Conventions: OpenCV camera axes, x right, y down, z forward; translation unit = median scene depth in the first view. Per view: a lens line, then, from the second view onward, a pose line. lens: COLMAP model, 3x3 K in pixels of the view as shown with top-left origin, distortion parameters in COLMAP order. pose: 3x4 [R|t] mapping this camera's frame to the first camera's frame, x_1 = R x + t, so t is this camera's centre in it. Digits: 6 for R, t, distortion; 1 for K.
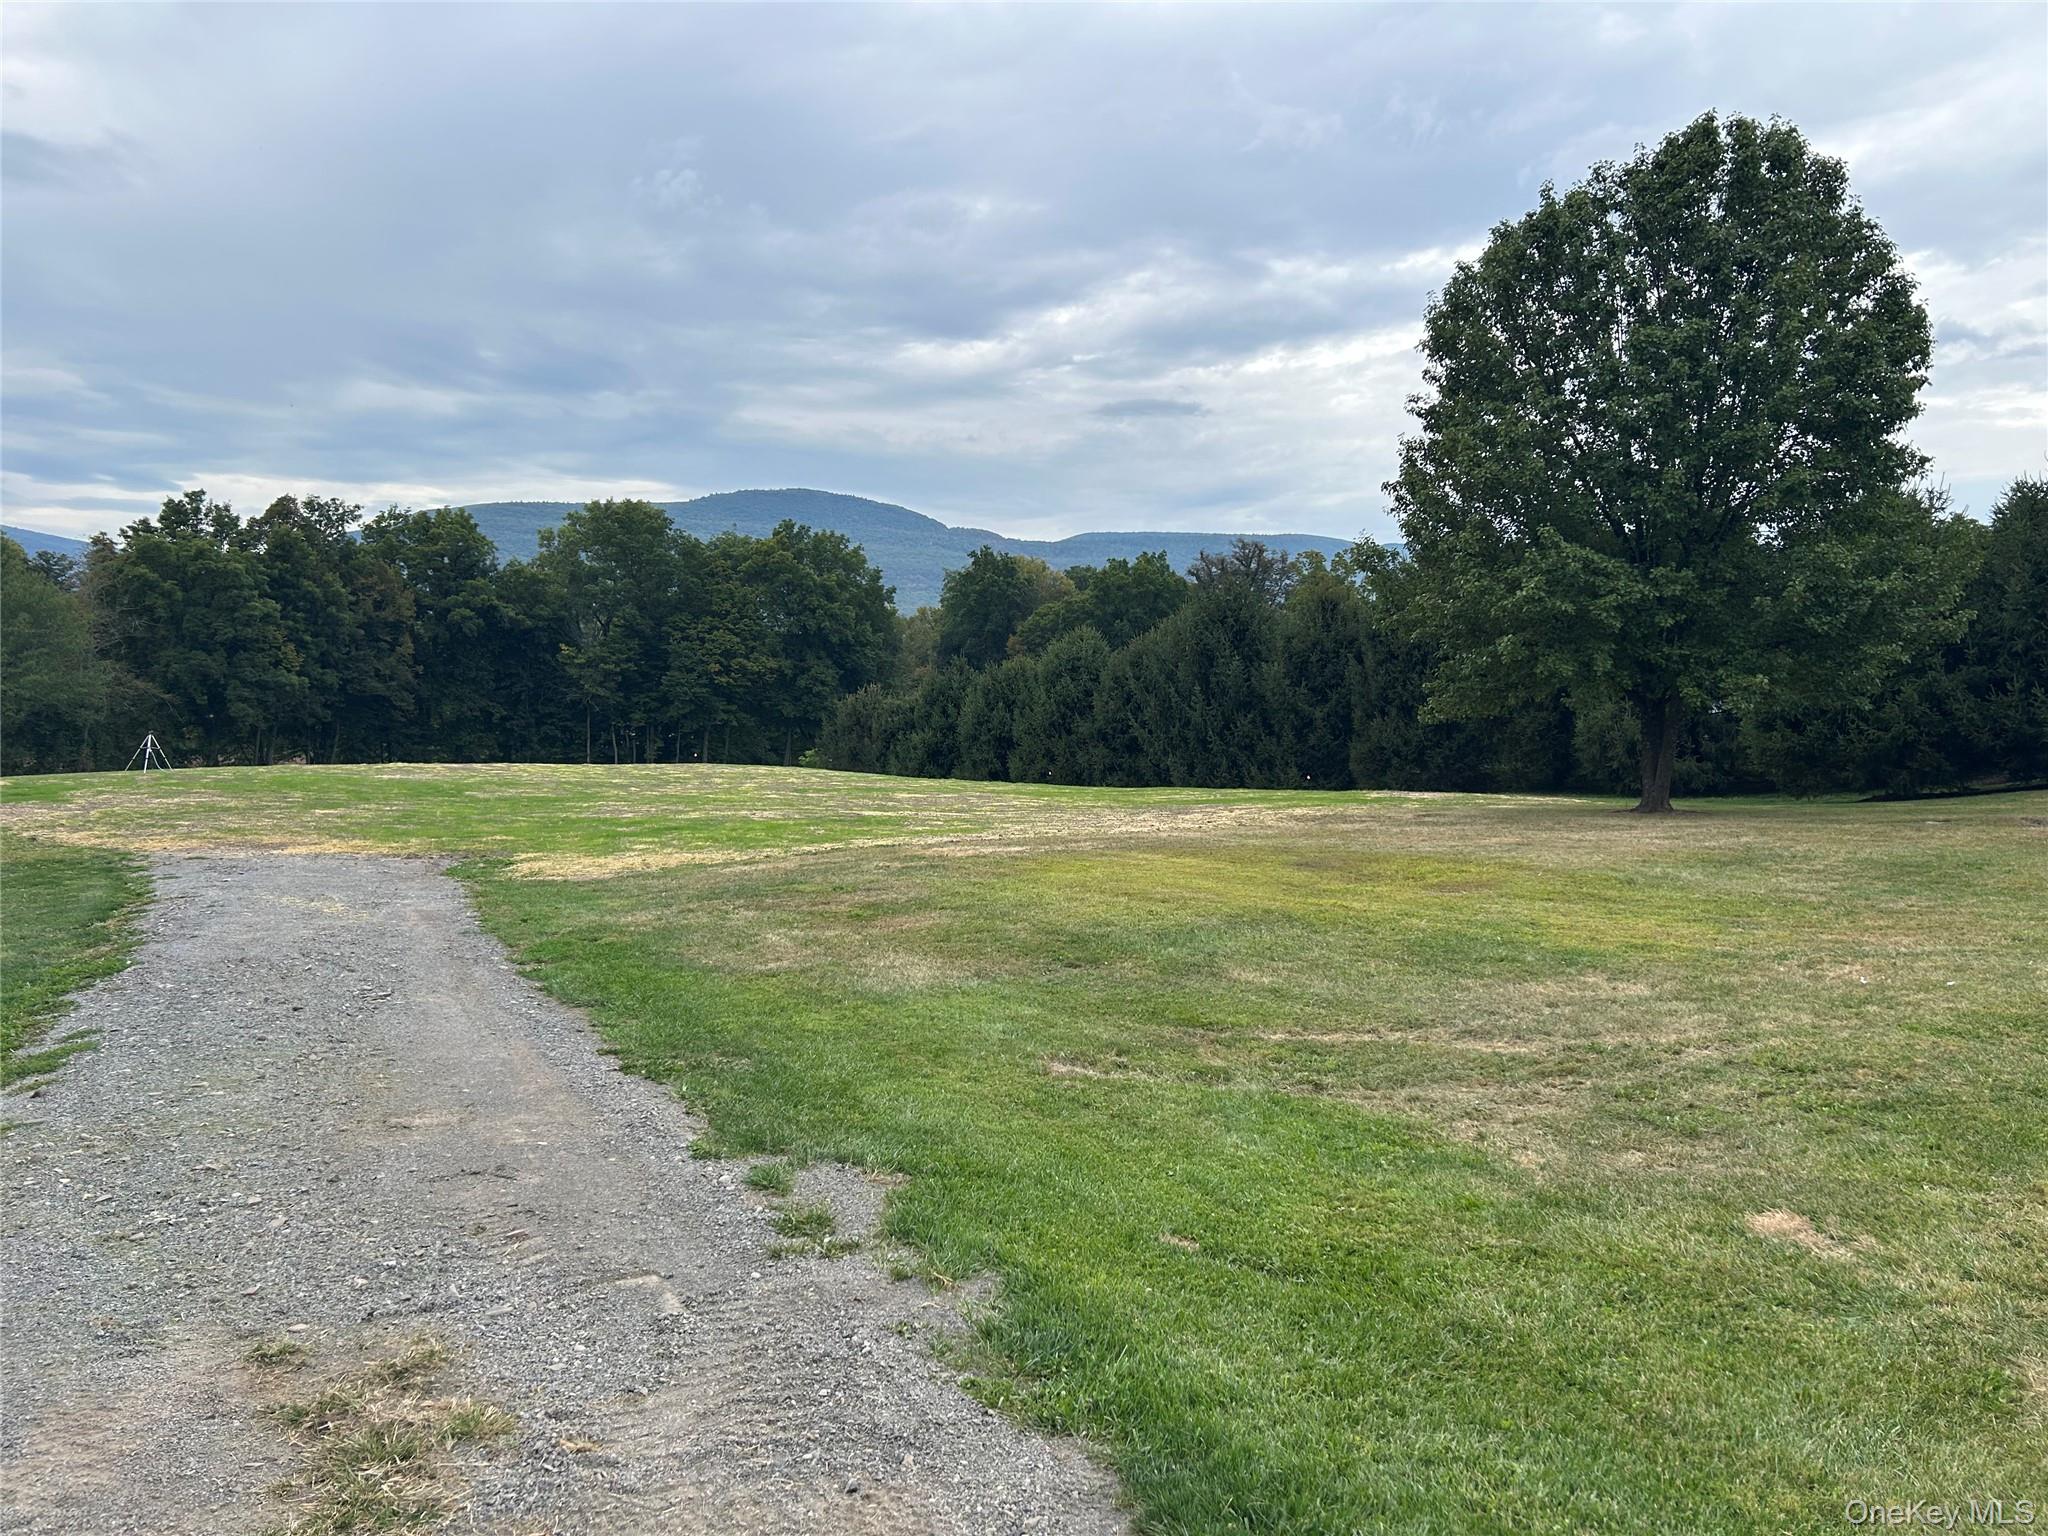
lens RADIAL K [[1547.8, 0, 1057.9], [0, 1547.8, 750.1], [0, 0, 1]] dist [0.065338, -0.076367]
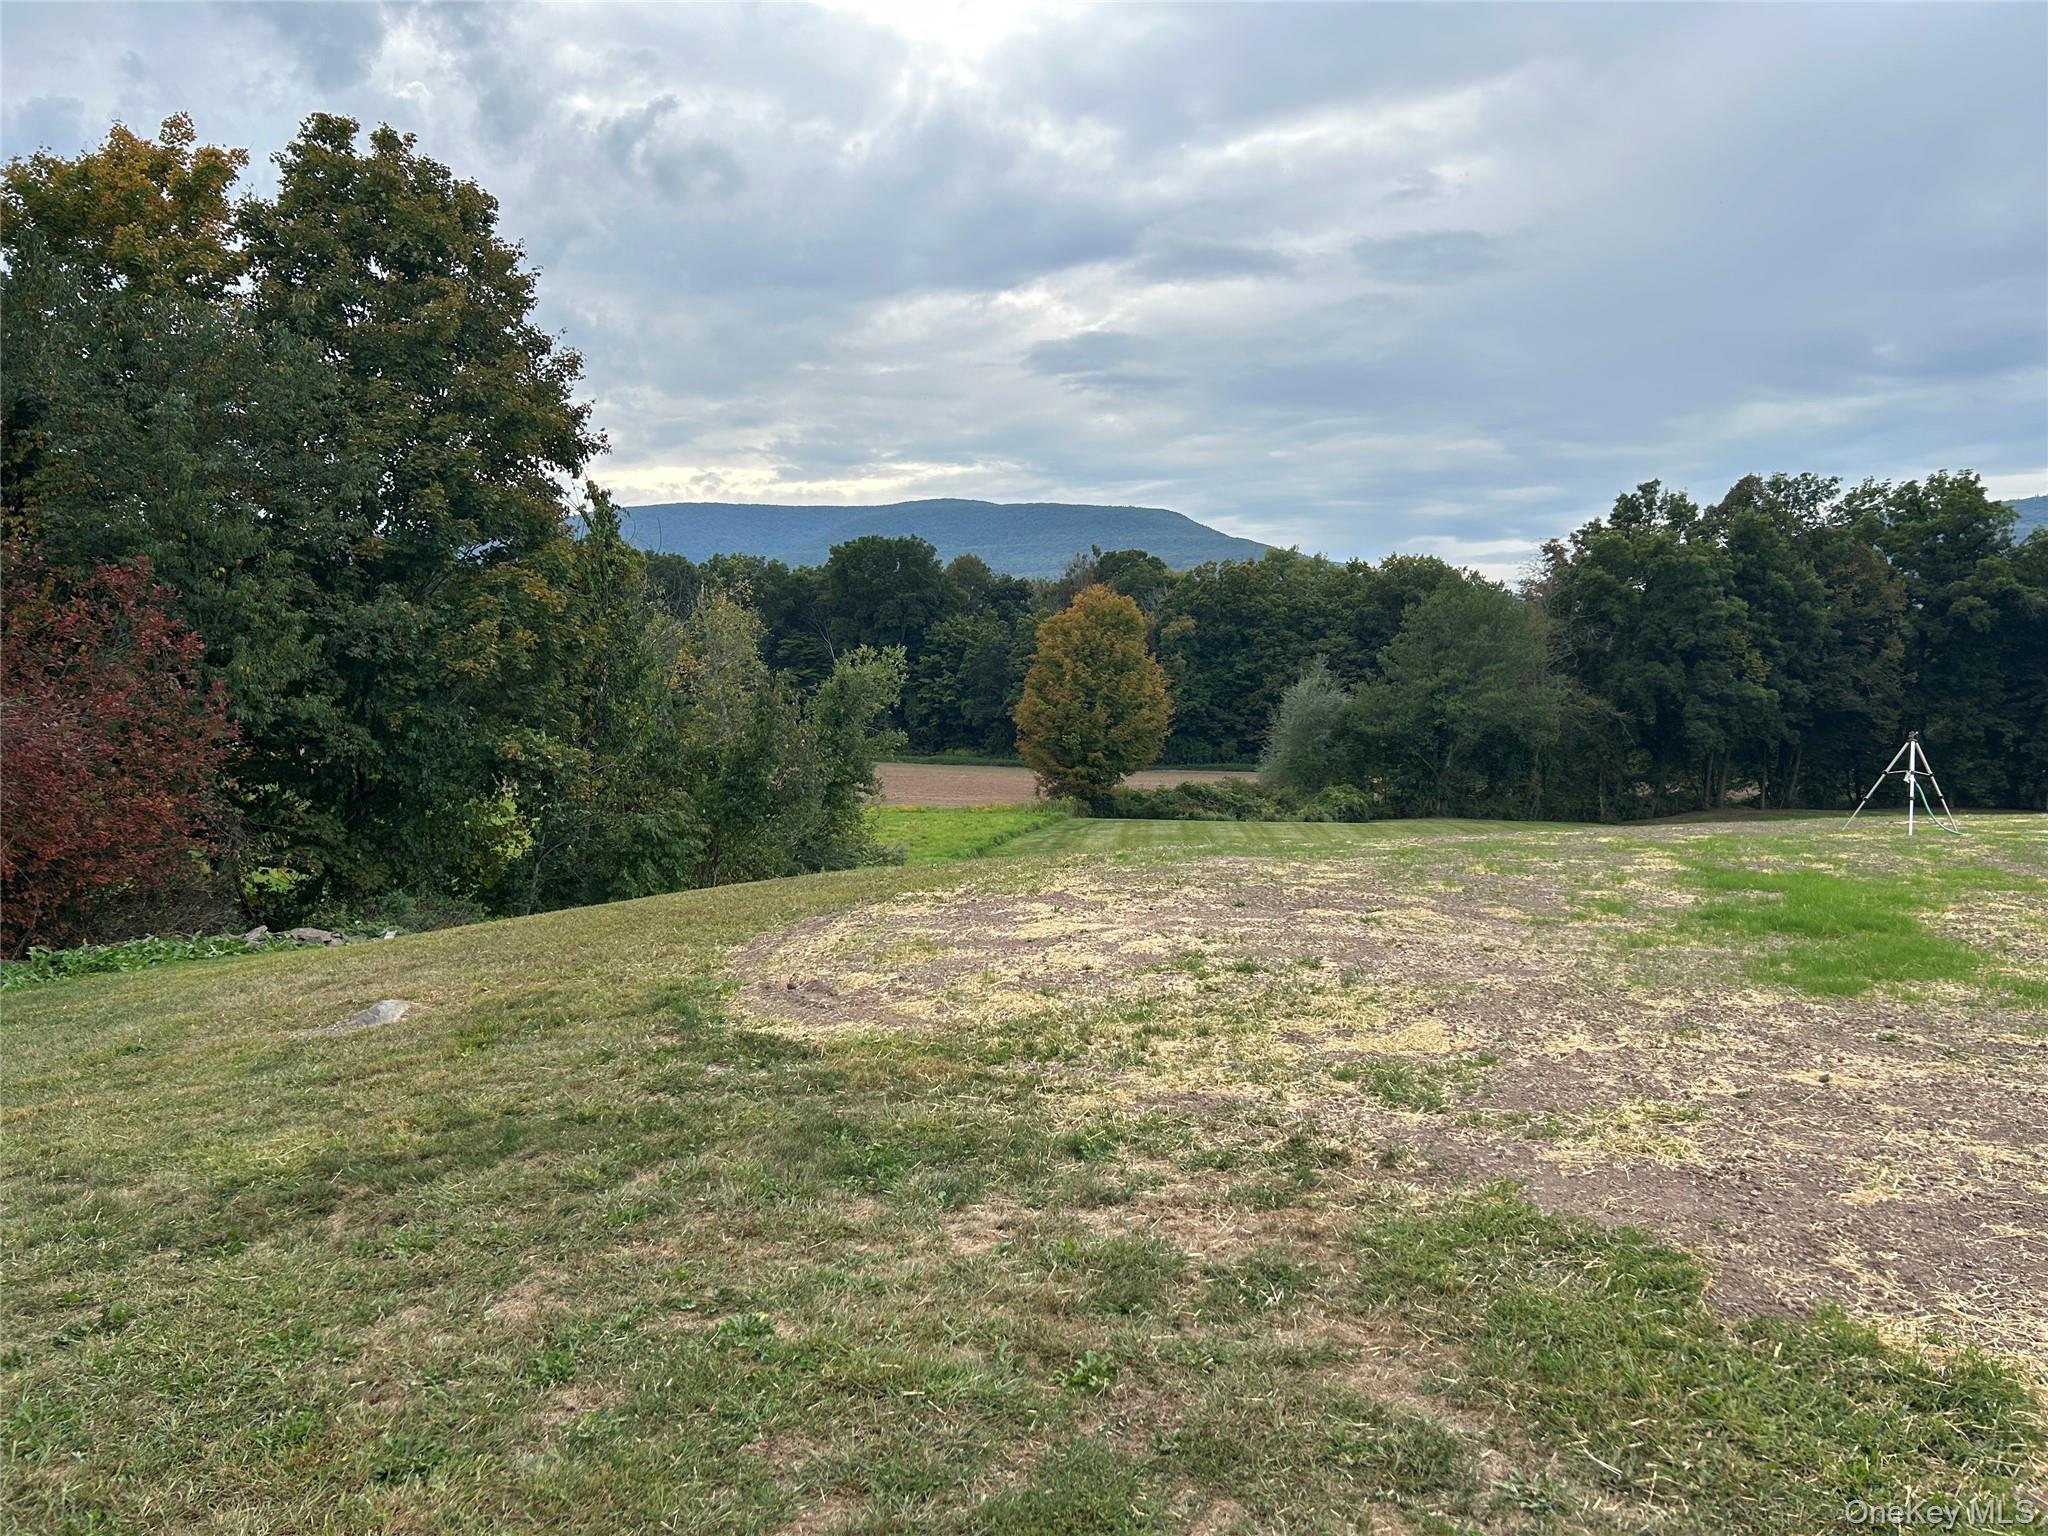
lens RADIAL K [[1547.8, 0, 1049.1], [0, 1547.8, 780.1], [0, 0, 1]] dist [0.065338, -0.076367]
pose [[0.671100, 0.014437, -0.741226, -0.118488], [-0.014068, 0.999878, 0.006738, 0.000676], [0.741233, 0.005906, 0.671221, 0.156231]]
